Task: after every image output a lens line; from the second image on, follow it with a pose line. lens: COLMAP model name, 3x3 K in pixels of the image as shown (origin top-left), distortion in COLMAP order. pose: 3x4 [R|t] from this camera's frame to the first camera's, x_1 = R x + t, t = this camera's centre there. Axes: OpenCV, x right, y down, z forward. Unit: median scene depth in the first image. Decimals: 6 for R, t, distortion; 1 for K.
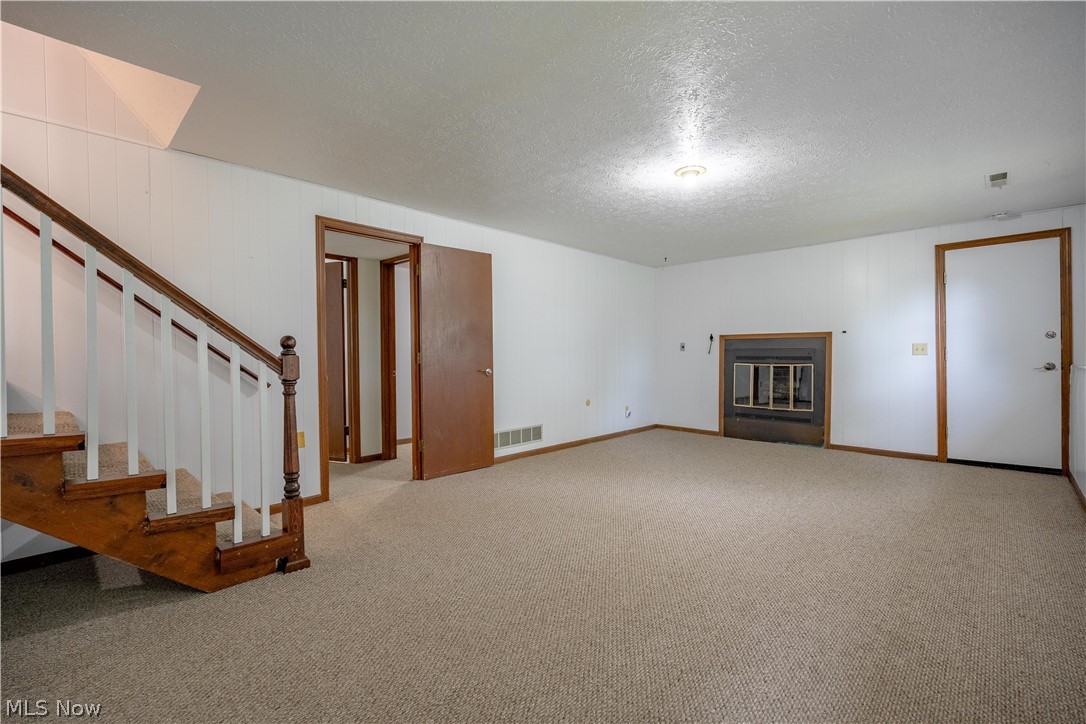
lens RADIAL K [[475.0, 0, 542.8], [0, 475.0, 359.8], [0, 0, 1]] dist [-0.002485, -0.000721]
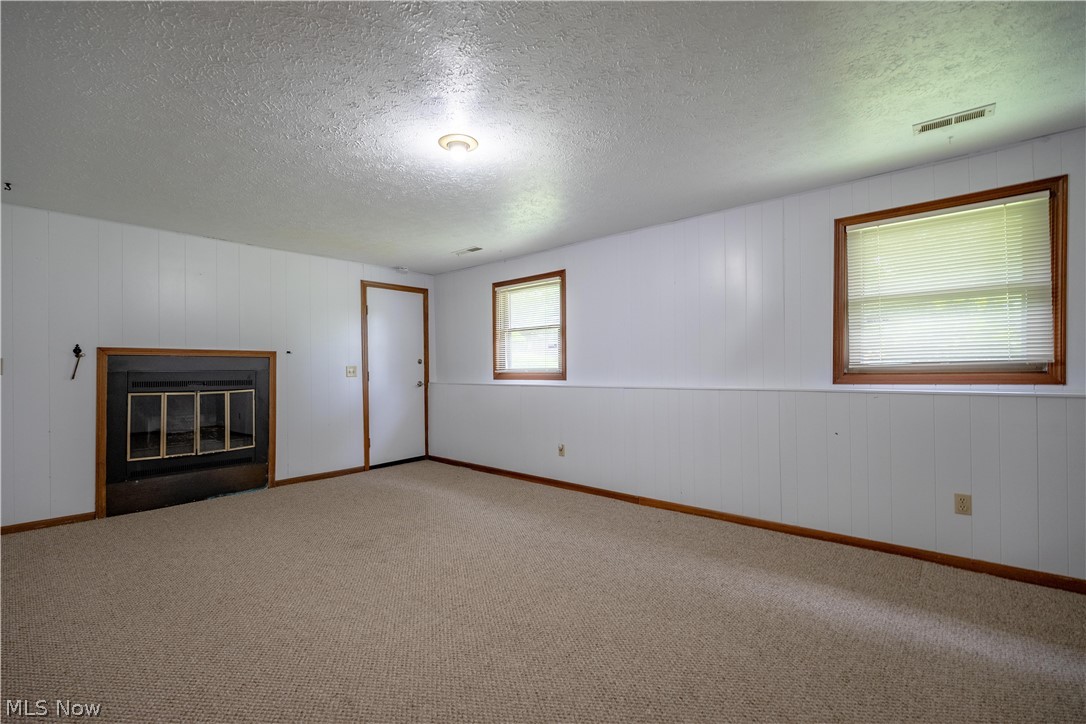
lens RADIAL K [[475.0, 0, 539.1], [0, 475.0, 361.4], [0, 0, 1]] dist [-0.002485, -0.000721]
pose [[-0.045869, 0.021163, 0.998723, -0.279502], [0.019645, 0.999601, -0.020280, -0.013233], [-0.998754, 0.018689, -0.046267, 0.549318]]
